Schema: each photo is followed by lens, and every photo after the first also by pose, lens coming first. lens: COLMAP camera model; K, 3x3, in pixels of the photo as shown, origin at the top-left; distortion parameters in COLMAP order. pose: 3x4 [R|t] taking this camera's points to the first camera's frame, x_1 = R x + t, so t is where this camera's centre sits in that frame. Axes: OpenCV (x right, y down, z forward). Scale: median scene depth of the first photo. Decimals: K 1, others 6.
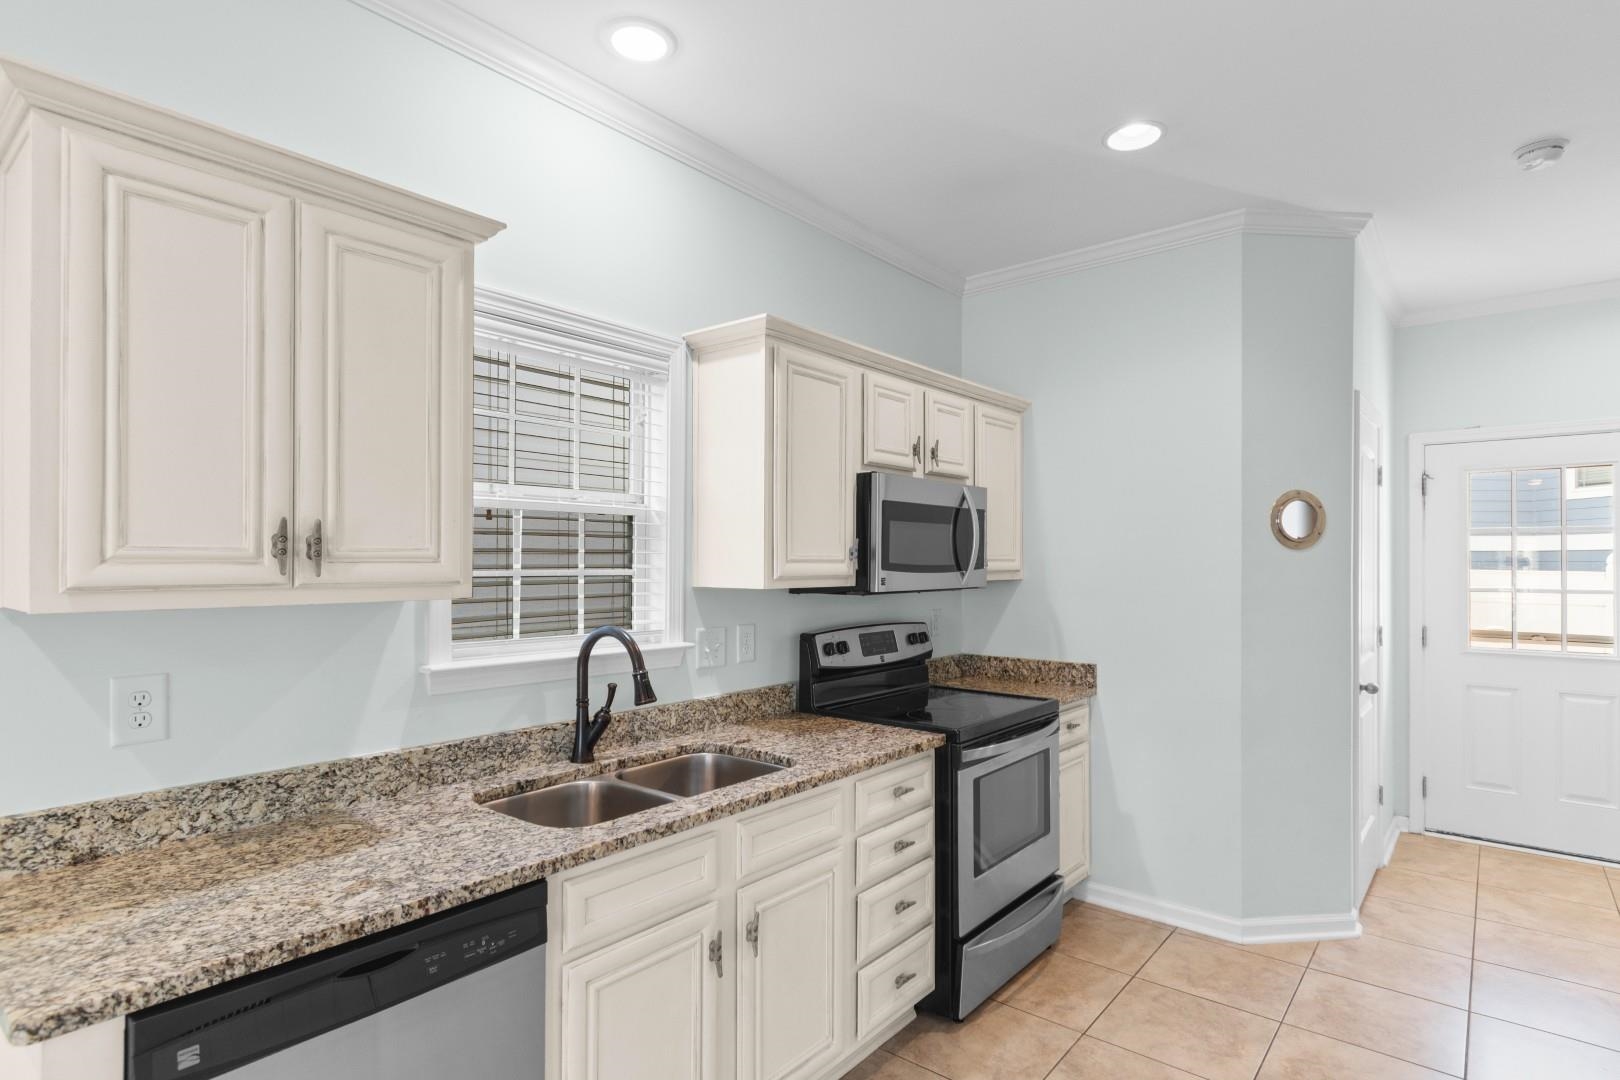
lens RADIAL K [[835.3, 0, 818.1], [0, 835.3, 551.9], [0, 0, 1]] dist [0.005409, -0.000681]
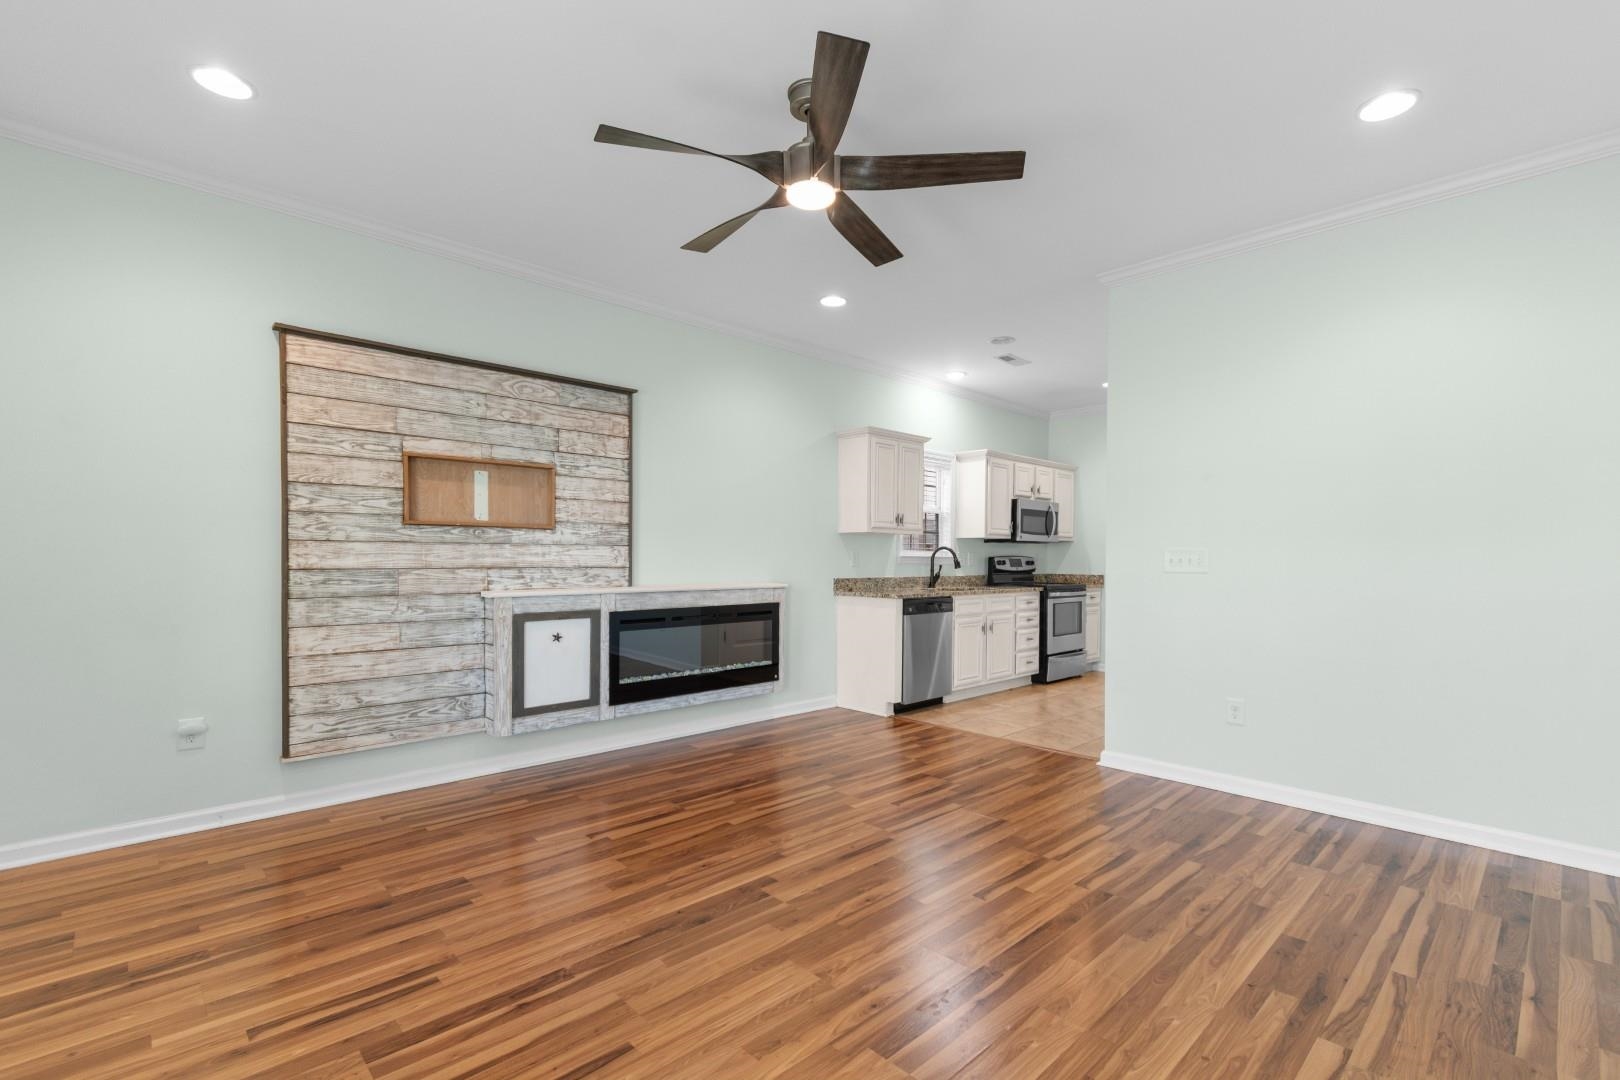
lens RADIAL K [[727.7, 0, 822.7], [0, 727.7, 573.0], [0, 0, 1]] dist [0.002484, 0.000305]
pose [[0.993645, 0.006819, -0.112350, -0.352957], [-0.003503, 0.999553, 0.029686, 0.097141], [0.112502, -0.029104, 0.993225, -1.733181]]
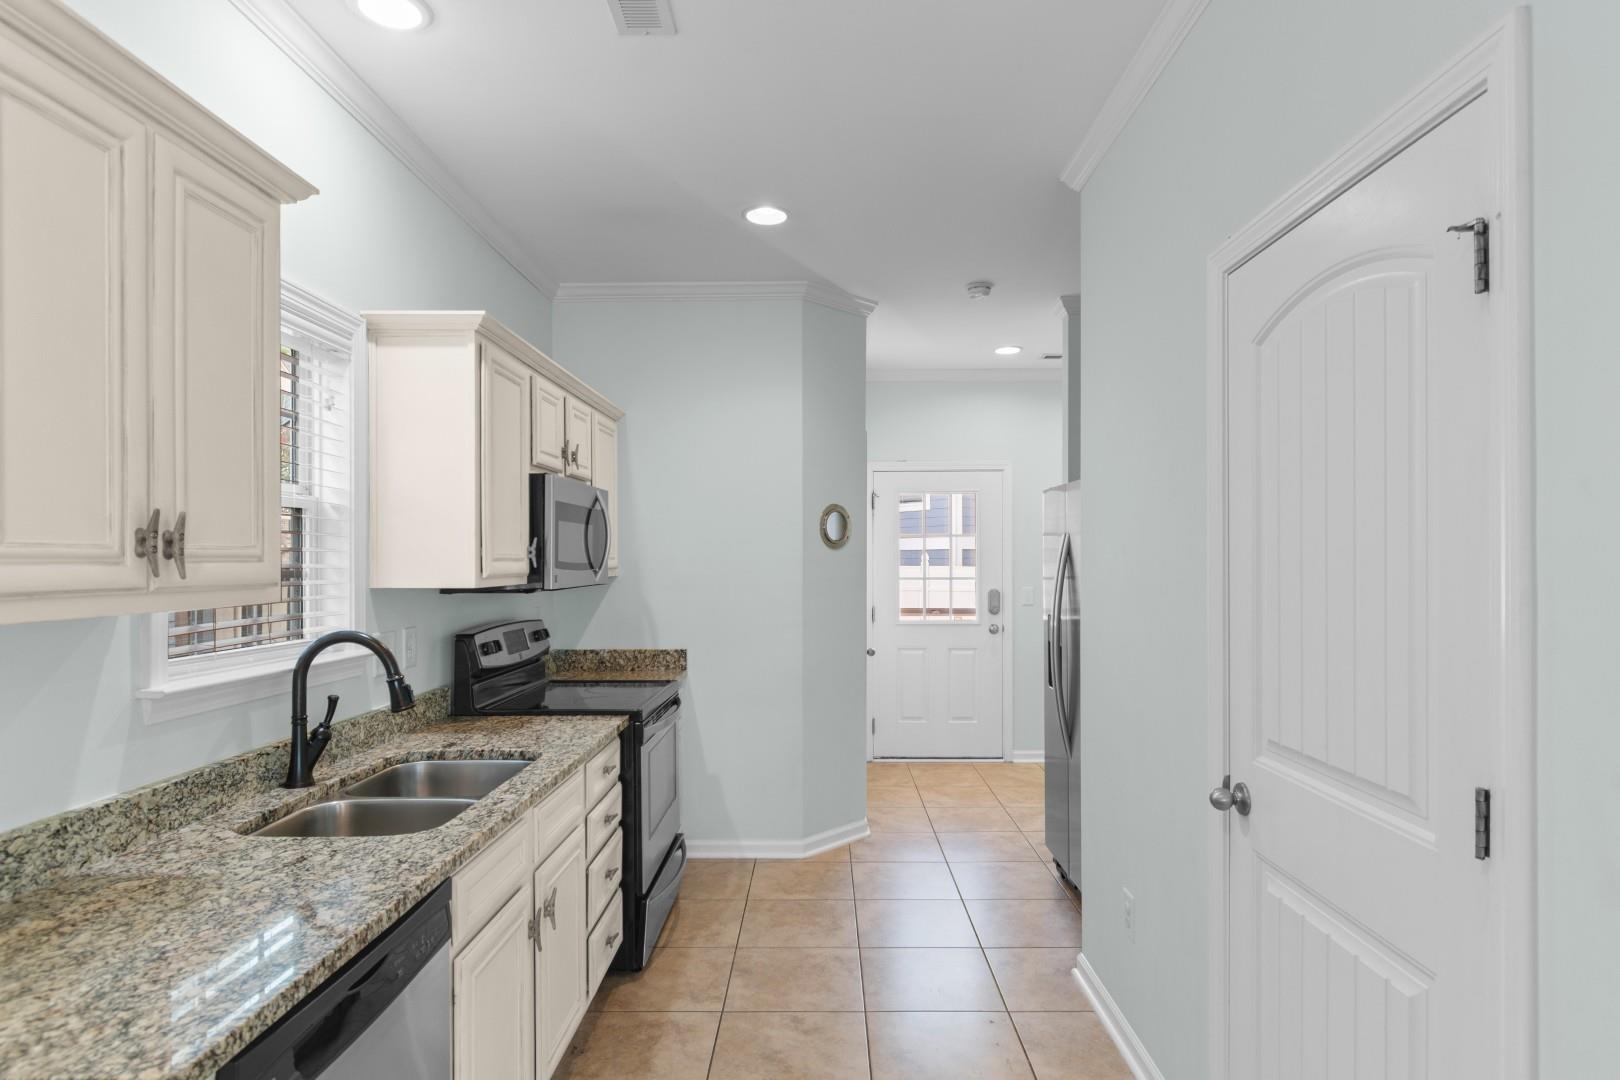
lens RADIAL K [[874.0, 0, 814.9], [0, 874.0, 557.2], [0, 0, 1]] dist [-0.000843, -0.002092]
pose [[0.781095, -0.002595, 0.624406, -0.392308], [-0.002200, 0.999974, 0.006908, 0.000068], [-0.624408, -0.006770, 0.781069, -0.058680]]
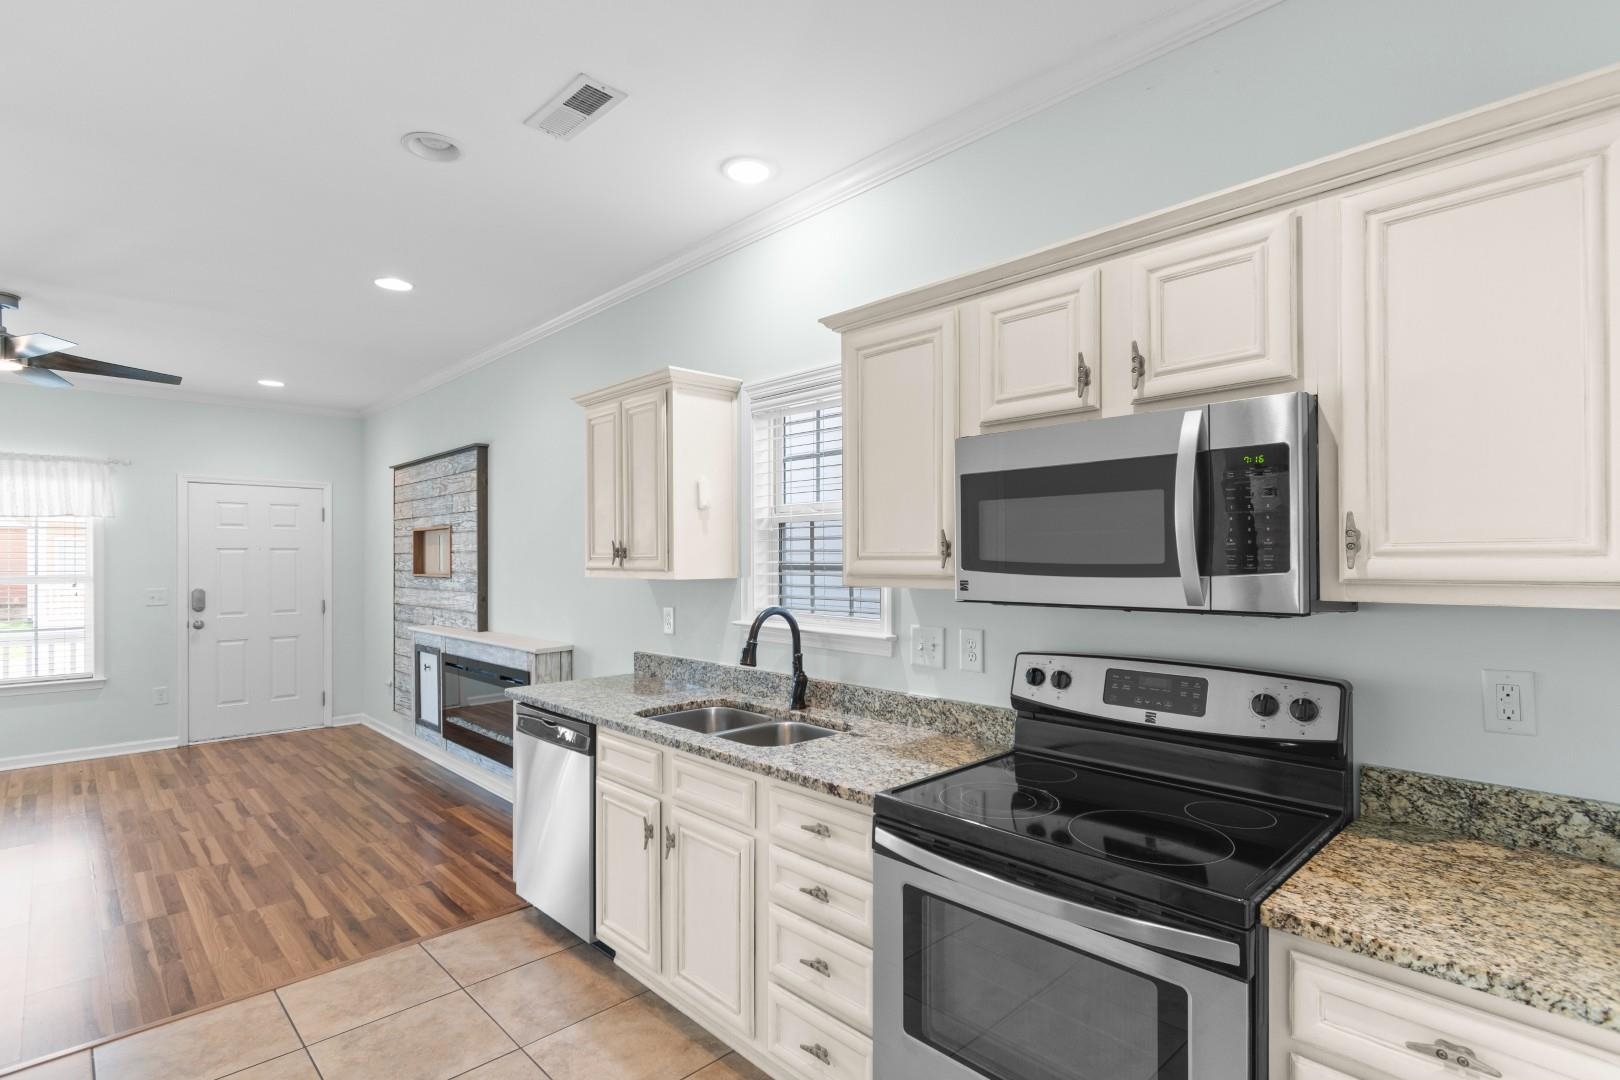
lens RADIAL K [[783.8, 0, 813.6], [0, 783.8, 552.2], [0, 0, 1]] dist [-0.000034, -0.000512]
pose [[-0.113711, -0.007670, -0.993484, 0.869038], [0.013496, 0.999866, -0.009264, 0.012191], [0.993422, -0.014461, -0.113593, 1.061464]]
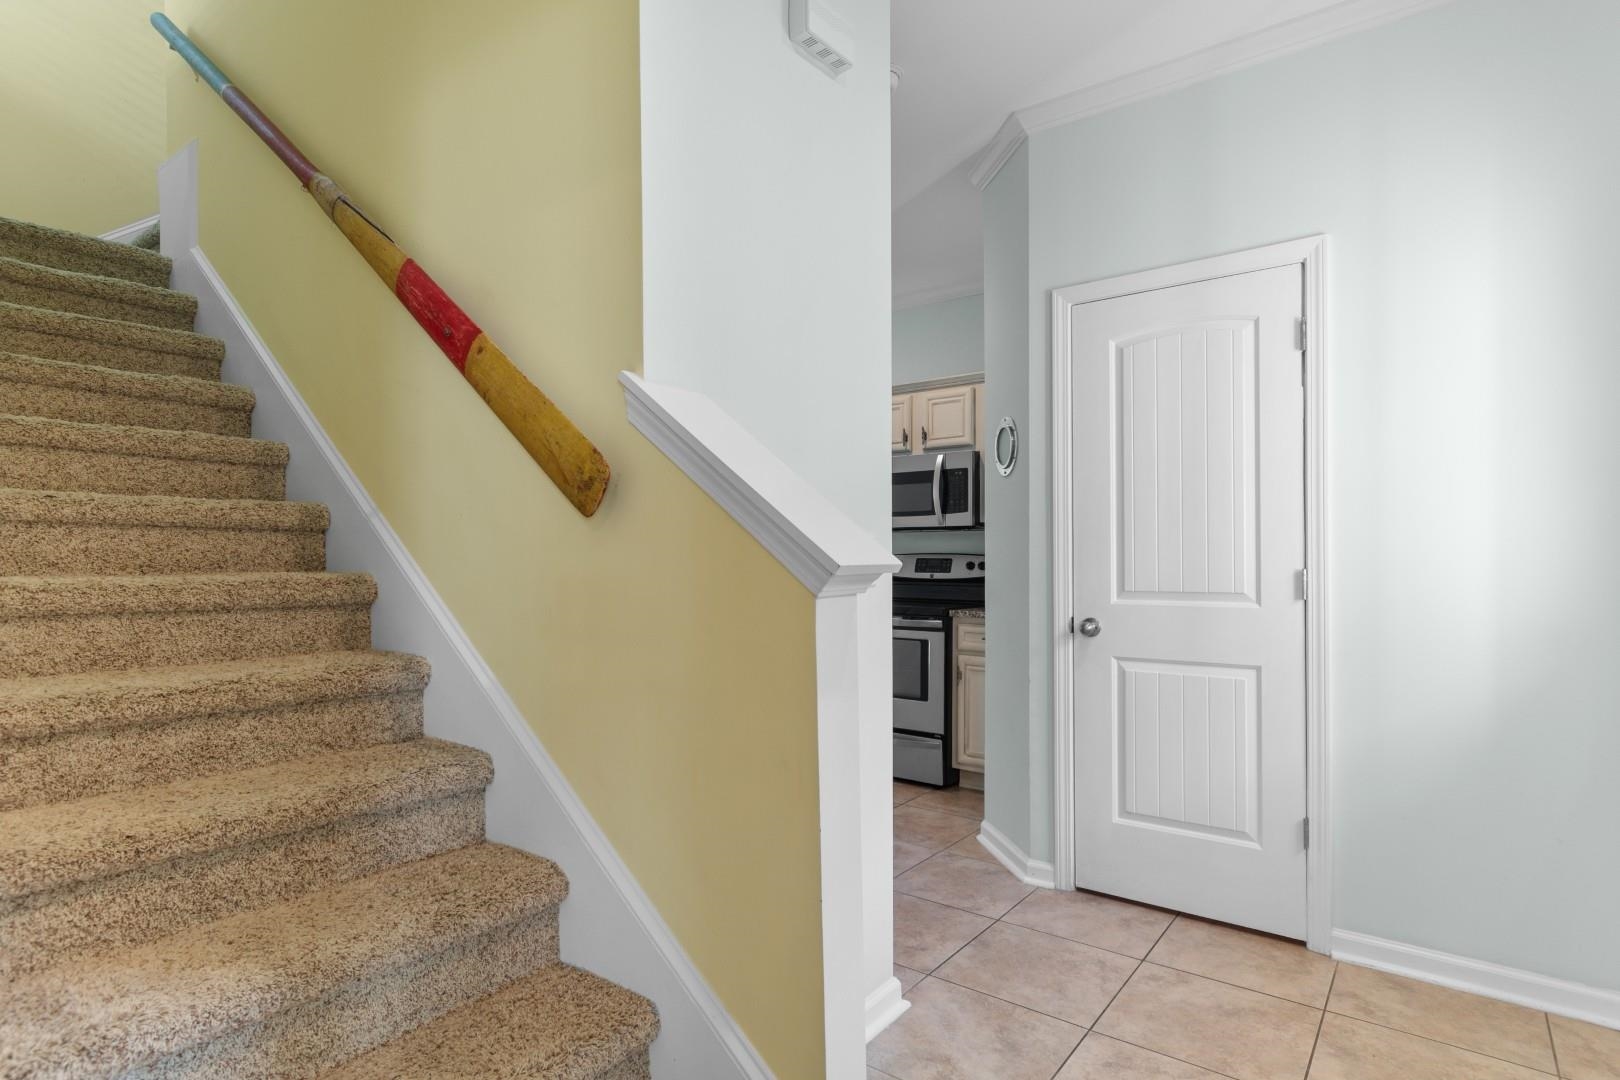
lens RADIAL K [[835.3, 0, 818.1], [0, 835.3, 551.9], [0, 0, 1]] dist [0.005409, -0.000681]
pose [[0.043852, -0.006263, -0.999018, 2.024469], [0.010282, 0.999930, -0.005817, 0.118118], [0.998985, -0.010017, 0.043913, 0.941504]]
